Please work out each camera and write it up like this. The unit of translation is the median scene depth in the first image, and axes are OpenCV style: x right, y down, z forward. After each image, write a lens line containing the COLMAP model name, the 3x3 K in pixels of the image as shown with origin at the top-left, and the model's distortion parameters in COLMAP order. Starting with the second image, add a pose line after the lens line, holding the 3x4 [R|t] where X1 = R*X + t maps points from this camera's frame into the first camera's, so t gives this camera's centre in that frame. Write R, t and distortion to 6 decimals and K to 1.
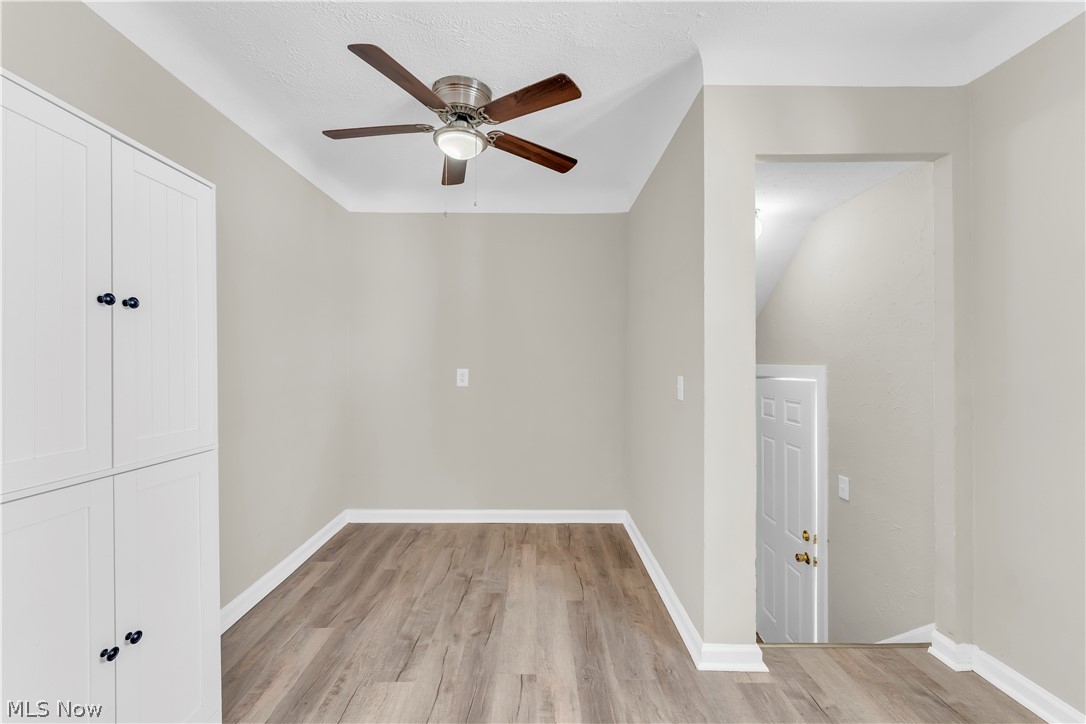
lens RADIAL K [[446.7, 0, 542.2], [0, 446.7, 359.4], [0, 0, 1]] dist [-0.000894, -0.000126]
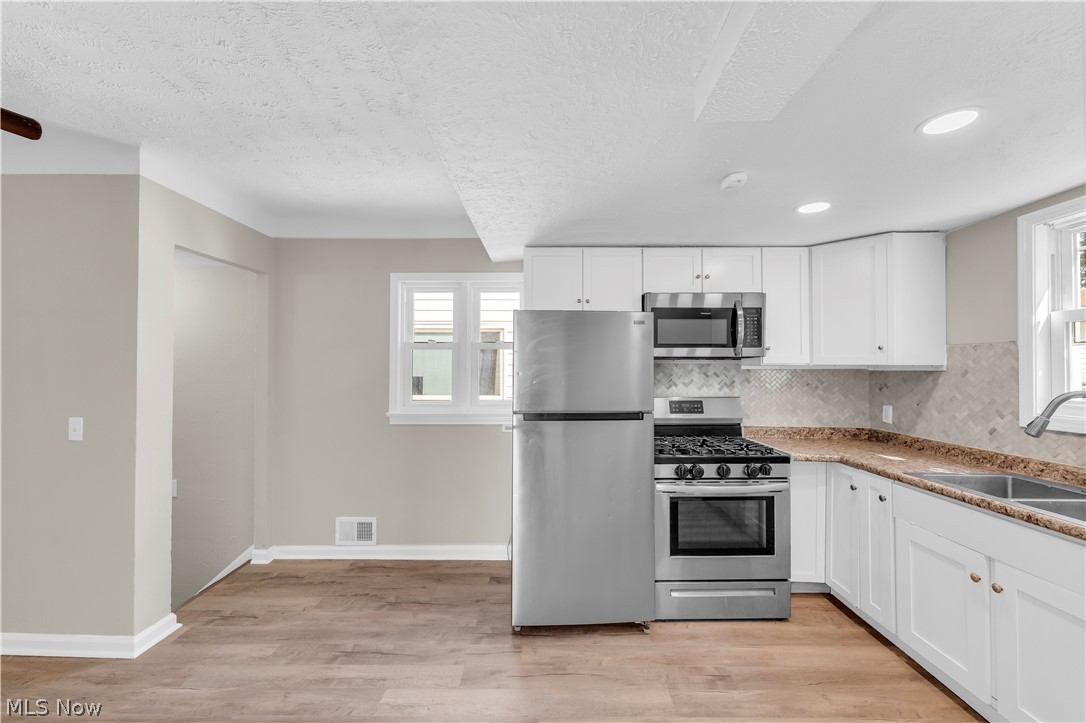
lens RADIAL K [[446.7, 0, 545.0], [0, 446.7, 362.0], [0, 0, 1]] dist [-0.000894, -0.000126]
pose [[-0.012174, 0.013673, 0.999832, -0.907967], [-0.018572, 0.999731, -0.013897, -0.119731], [-0.999753, -0.018738, -0.011917, -0.093345]]
